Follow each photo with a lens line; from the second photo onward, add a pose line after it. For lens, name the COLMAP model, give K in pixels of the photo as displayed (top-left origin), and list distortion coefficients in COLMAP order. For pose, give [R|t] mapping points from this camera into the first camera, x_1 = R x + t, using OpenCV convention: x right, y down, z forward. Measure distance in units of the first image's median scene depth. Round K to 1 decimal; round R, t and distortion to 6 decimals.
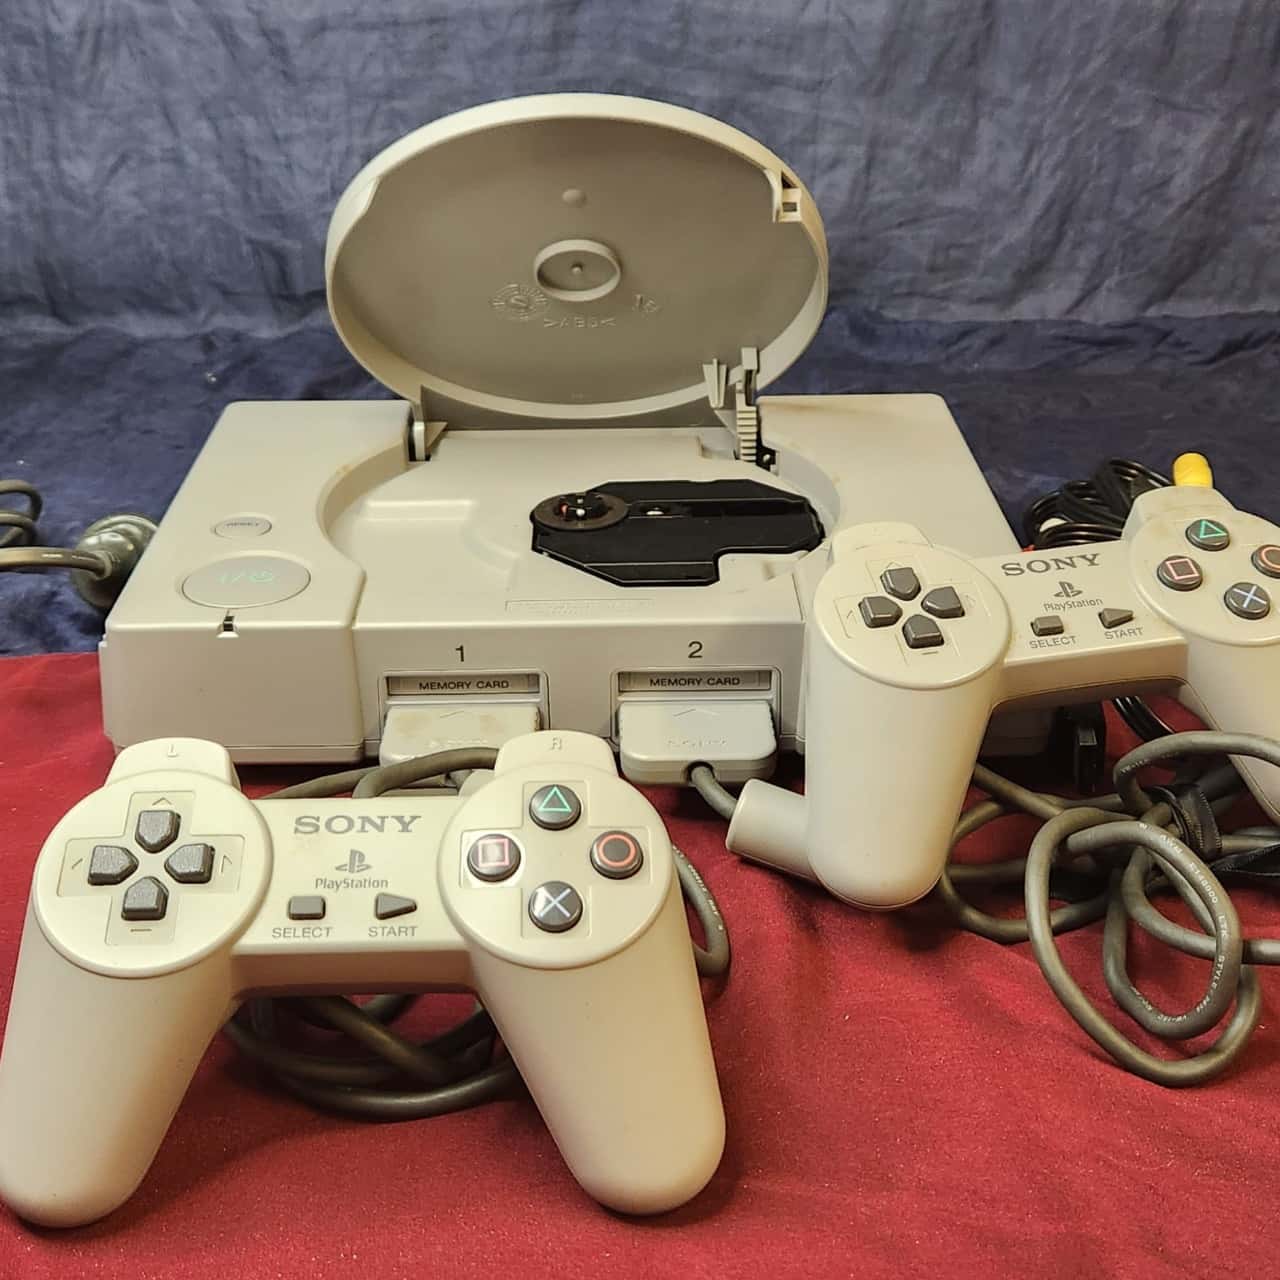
lens RADIAL K [[1780.4, 0, 636.6], [0, 1780.4, 609.6], [0, 0, 1]] dist [-0.006071, 0.356045]
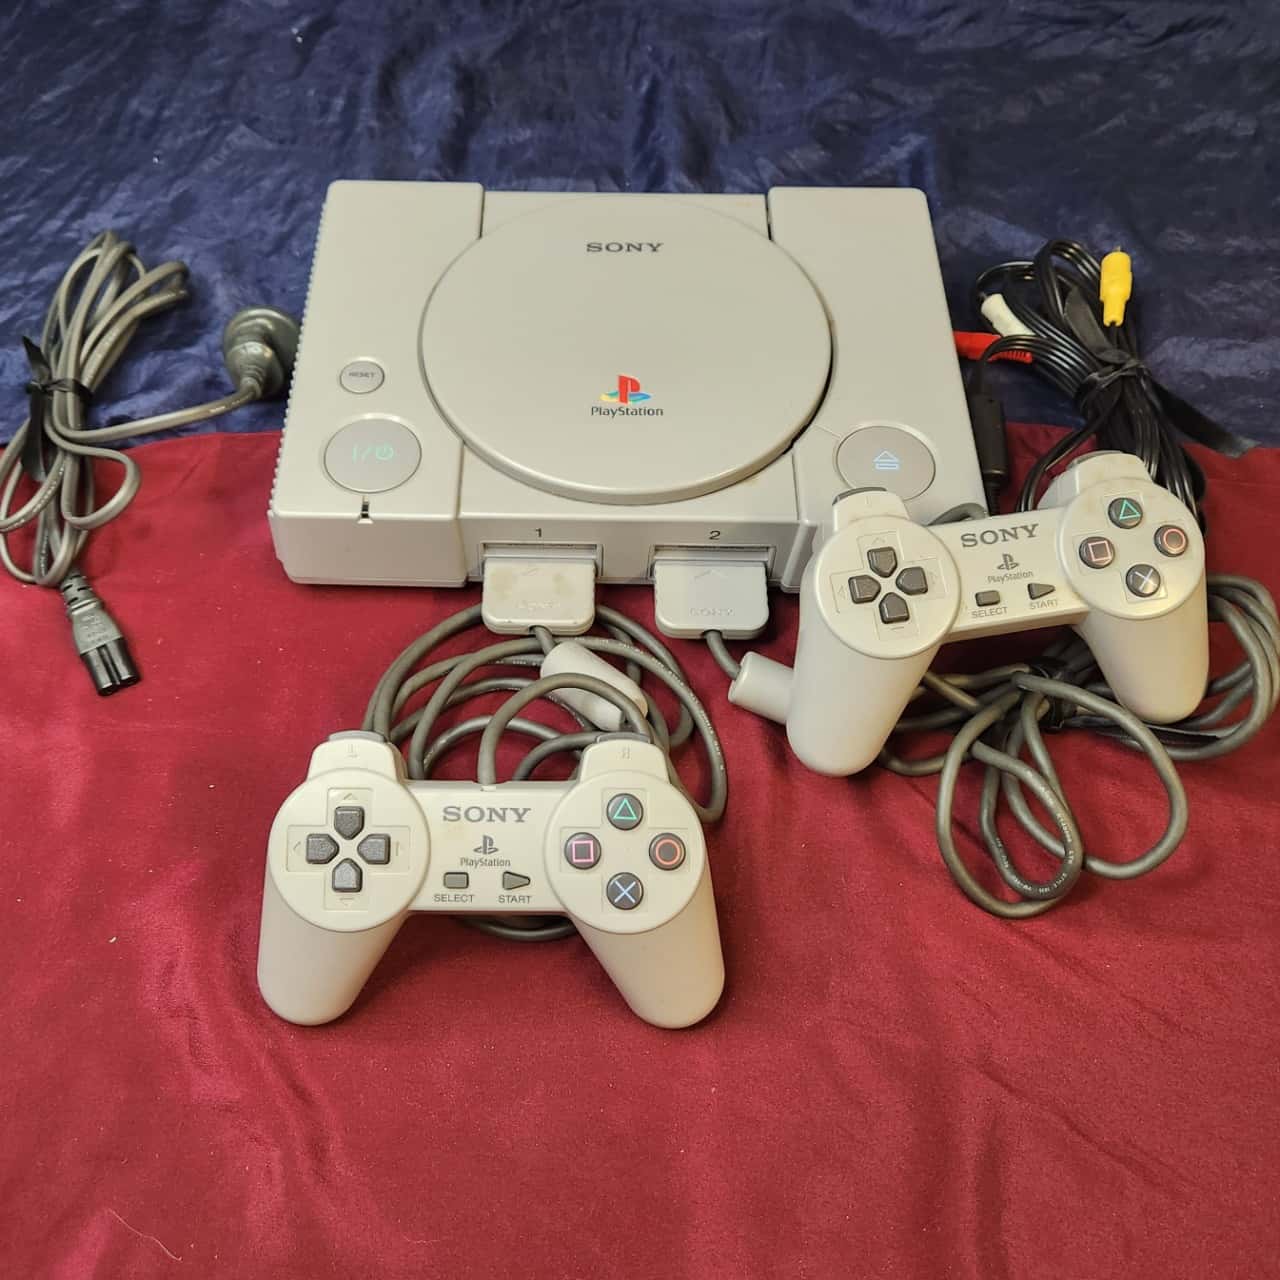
lens RADIAL K [[1214.4, 0, 586.9], [0, 1214.4, 639.6], [0, 0, 1]] dist [0.044002, -0.029538]
pose [[0.999485, 0.032076, 0.000030, -0.047705], [-0.027207, 0.847253, 0.530493, -0.309037], [0.016990, -0.530221, 0.847689, 0.145007]]
